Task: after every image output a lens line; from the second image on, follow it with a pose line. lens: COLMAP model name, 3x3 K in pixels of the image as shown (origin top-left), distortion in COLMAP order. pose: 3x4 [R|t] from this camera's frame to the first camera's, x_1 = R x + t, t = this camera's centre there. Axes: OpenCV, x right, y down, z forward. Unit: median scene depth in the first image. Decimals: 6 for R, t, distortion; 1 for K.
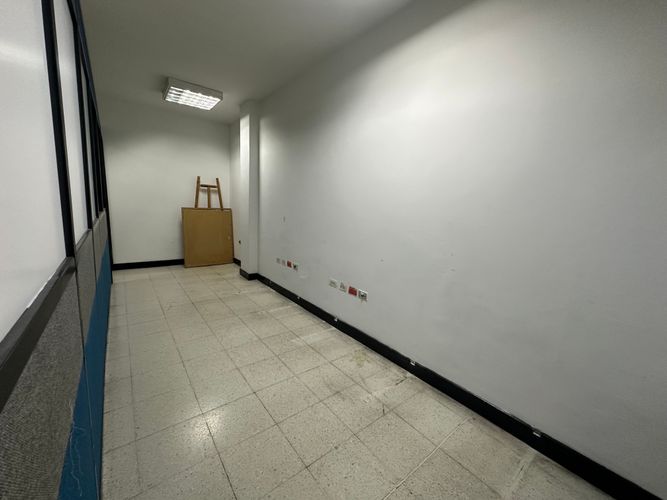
lens RADIAL K [[266.2, 0, 333.2], [0, 266.2, 247.9], [0, 0, 1]] dist [0.001044, -0.000291]
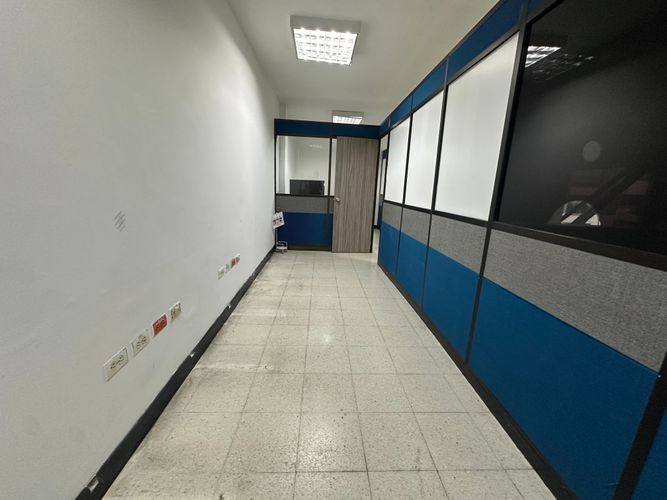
lens RADIAL K [[266.2, 0, 332.9], [0, 266.2, 248.9], [0, 0, 1]] dist [0.001044, -0.000291]
pose [[-0.802746, -0.220220, 0.554167, -0.812711], [0.010875, 0.923750, 0.382842, -0.279626], [-0.596221, 0.313351, -0.739142, 1.560645]]
